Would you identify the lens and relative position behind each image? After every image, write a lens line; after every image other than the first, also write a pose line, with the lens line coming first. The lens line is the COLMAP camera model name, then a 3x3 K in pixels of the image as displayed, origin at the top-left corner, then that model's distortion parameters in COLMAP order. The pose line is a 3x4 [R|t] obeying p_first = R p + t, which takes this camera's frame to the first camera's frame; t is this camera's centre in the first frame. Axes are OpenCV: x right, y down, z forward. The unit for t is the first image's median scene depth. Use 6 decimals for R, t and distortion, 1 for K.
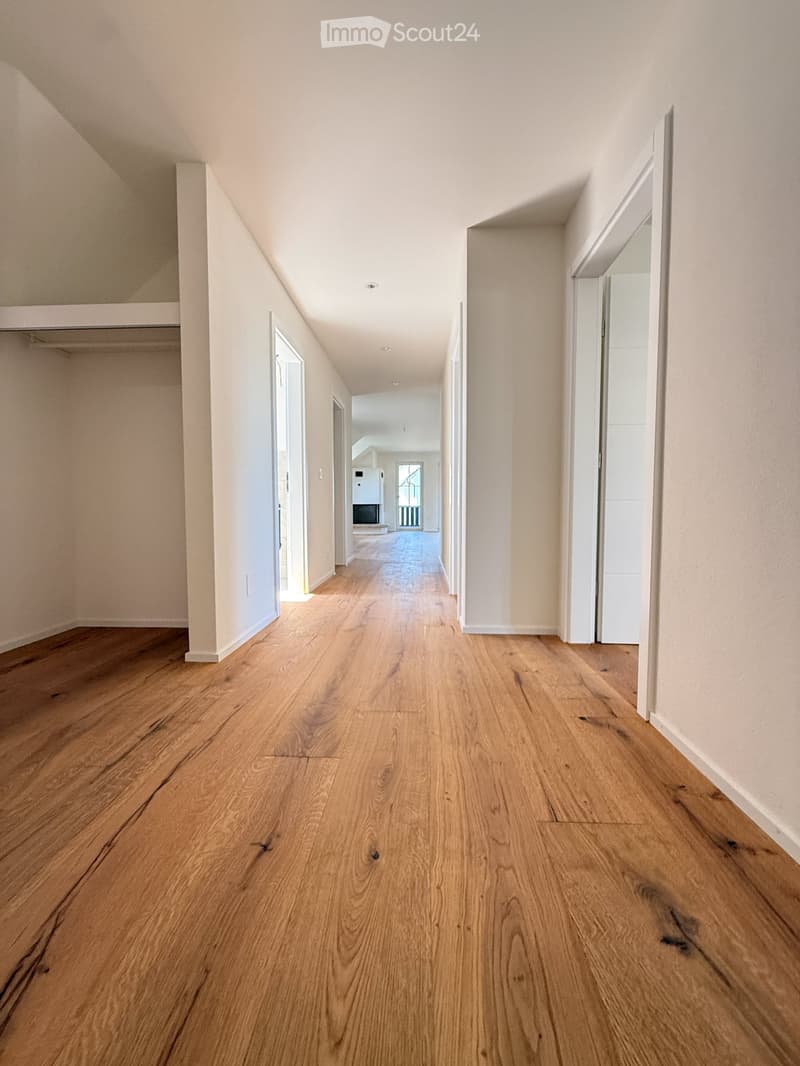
lens RADIAL K [[428.3, 0, 397.8], [0, 428.3, 529.7], [0, 0, 1]] dist [0.000737, -0.001097]
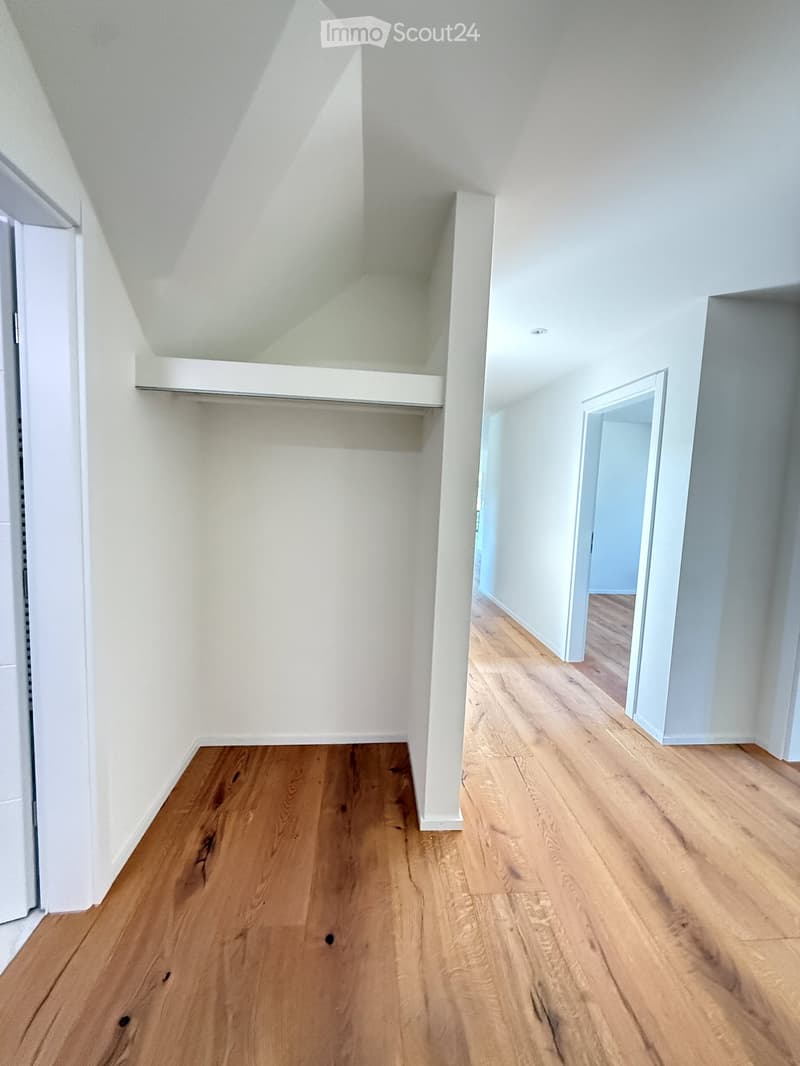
lens RADIAL K [[428.3, 0, 401.6], [0, 428.3, 530.6], [0, 0, 1]] dist [0.000737, -0.001097]
pose [[0.988863, 0.030575, 0.145653, -0.690368], [-0.036273, 0.998671, 0.036625, -0.286711], [-0.144340, -0.041500, 0.988658, 0.253564]]
